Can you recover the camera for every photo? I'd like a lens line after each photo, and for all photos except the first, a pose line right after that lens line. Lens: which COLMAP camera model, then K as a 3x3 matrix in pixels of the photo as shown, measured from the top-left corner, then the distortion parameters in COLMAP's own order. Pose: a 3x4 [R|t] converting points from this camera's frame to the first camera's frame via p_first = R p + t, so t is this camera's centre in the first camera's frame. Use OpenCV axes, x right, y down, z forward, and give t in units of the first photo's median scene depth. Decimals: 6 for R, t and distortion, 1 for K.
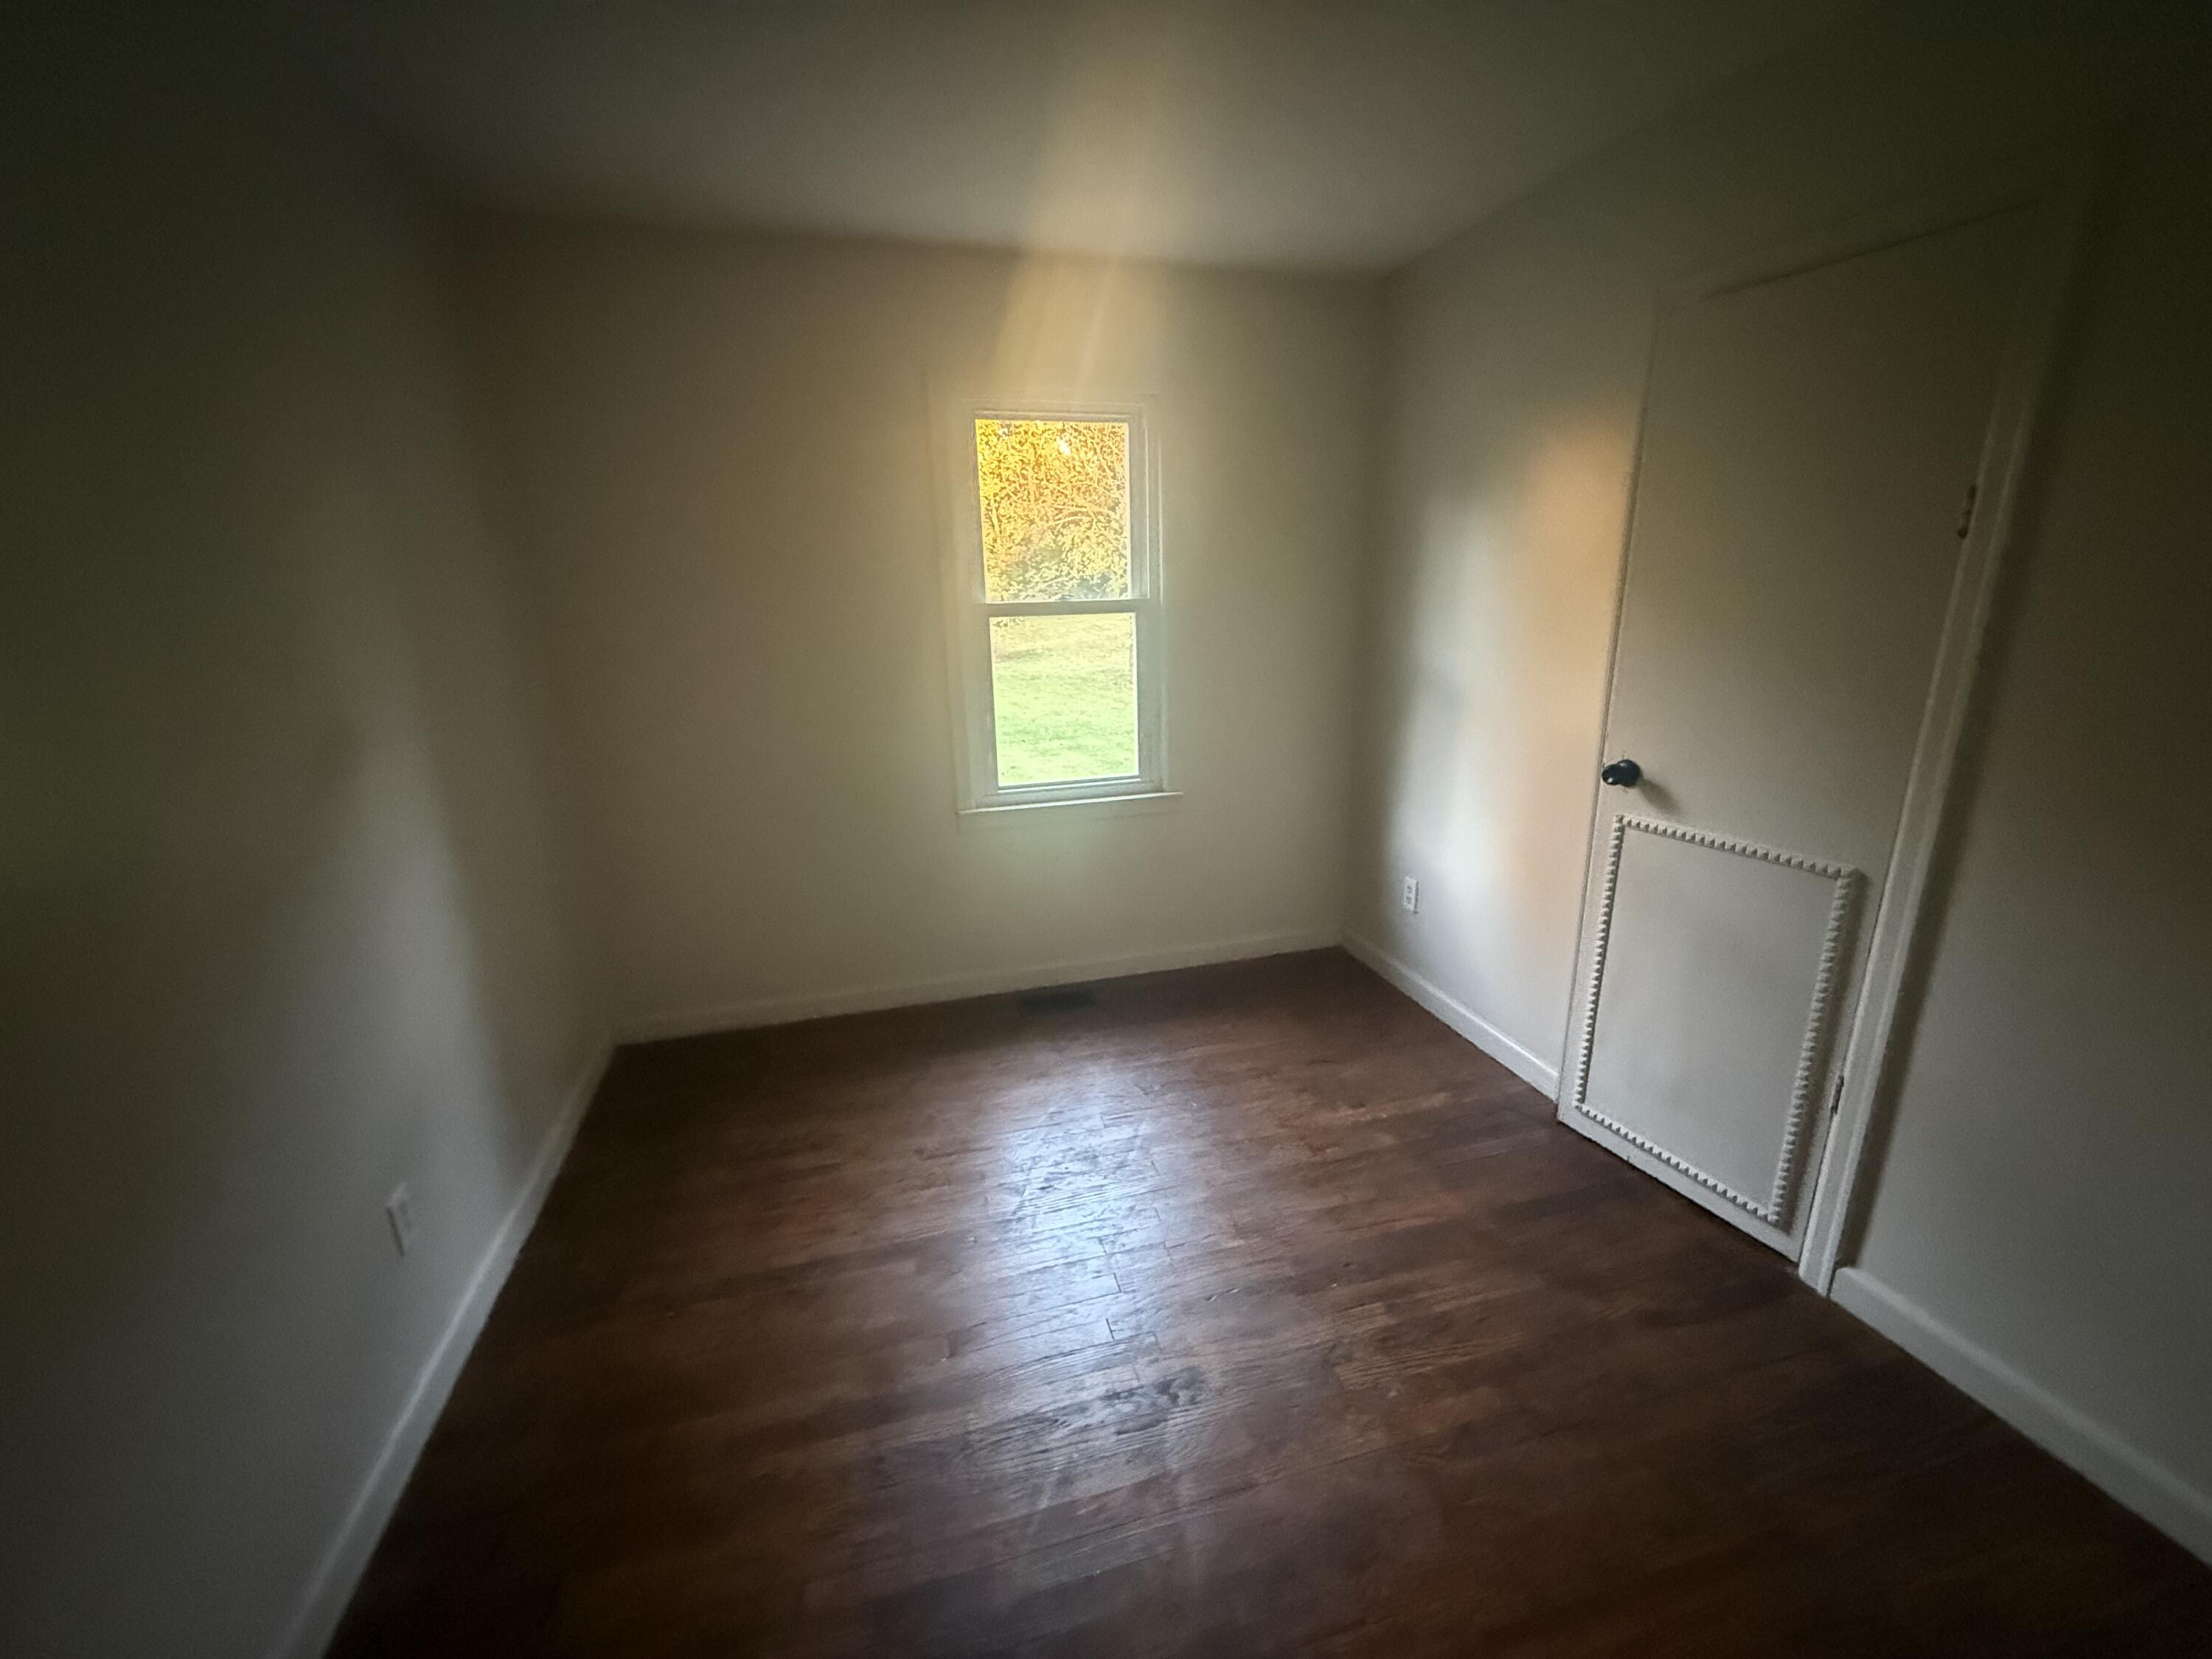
lens RADIAL K [[883.6, 0, 1103.9], [0, 883.6, 831.4], [0, 0, 1]] dist [-0.000922, 0.000080]
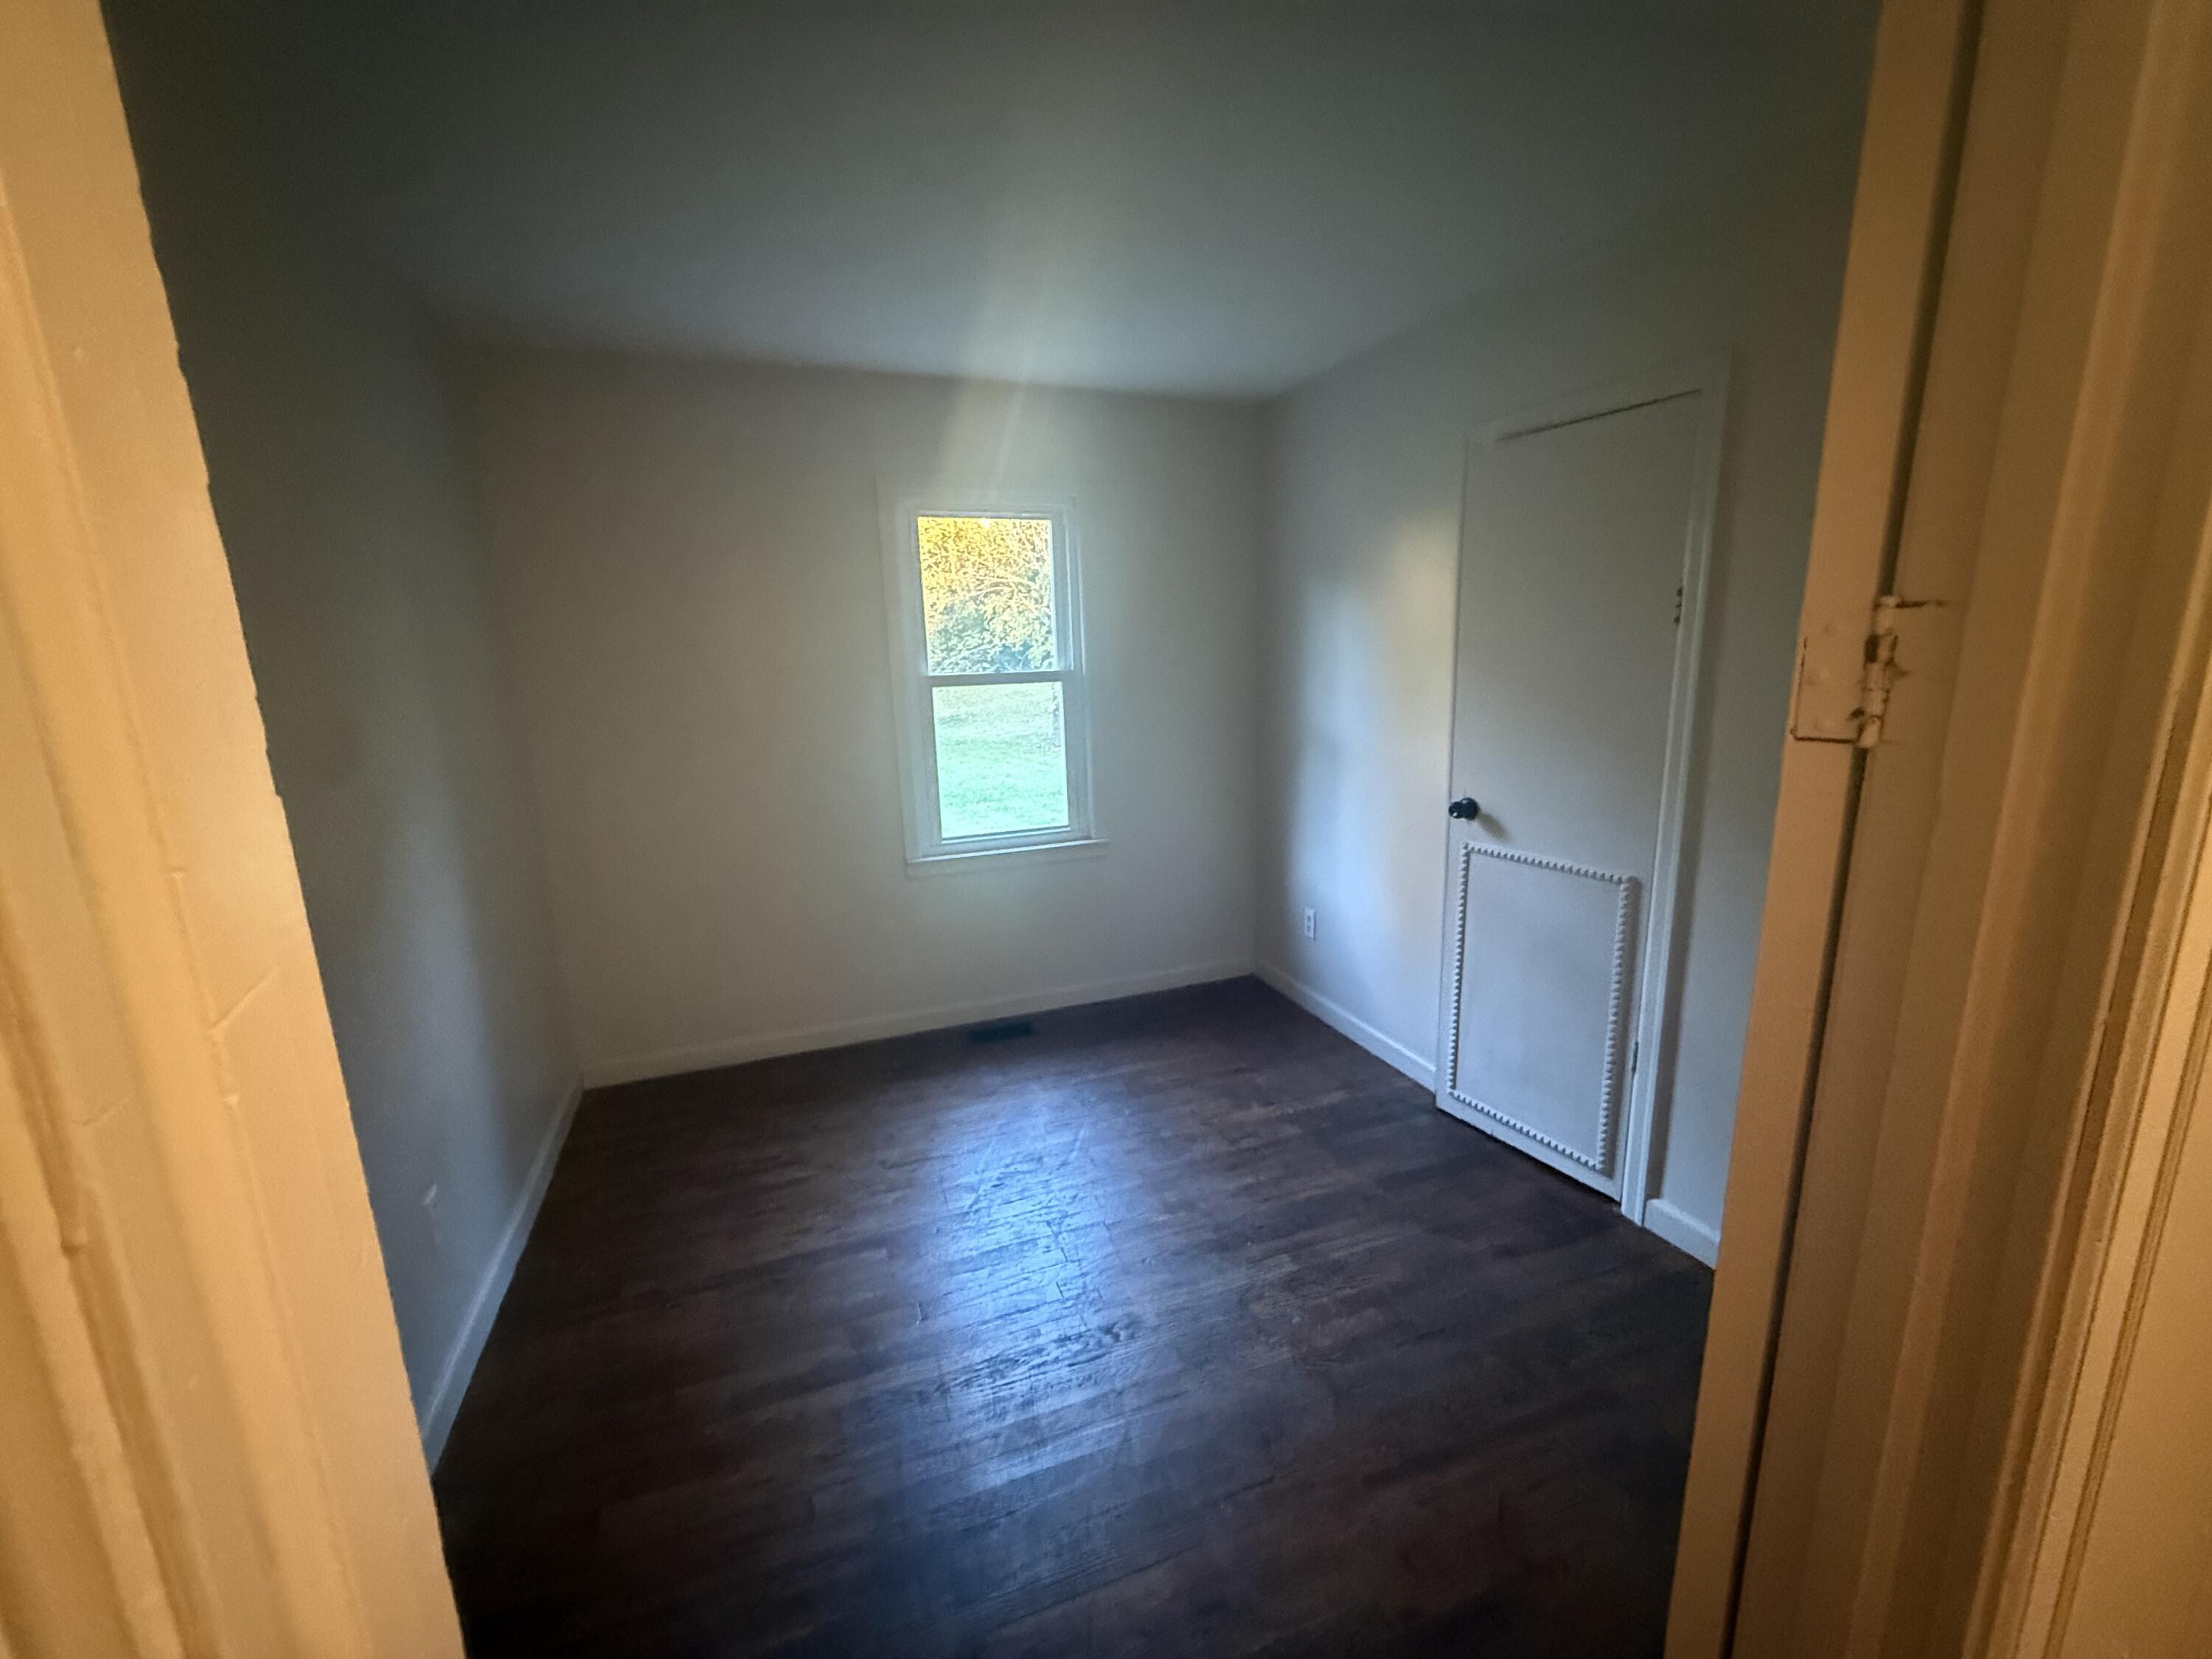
lens RADIAL K [[883.6, 0, 1106.6], [0, 883.6, 838.0], [0, 0, 1]] dist [-0.000922, 0.000080]
pose [[0.995853, -0.025577, 0.087312, -0.015642], [0.031027, 0.997616, -0.061648, 0.034913], [-0.085527, 0.064101, 0.994272, -0.172634]]
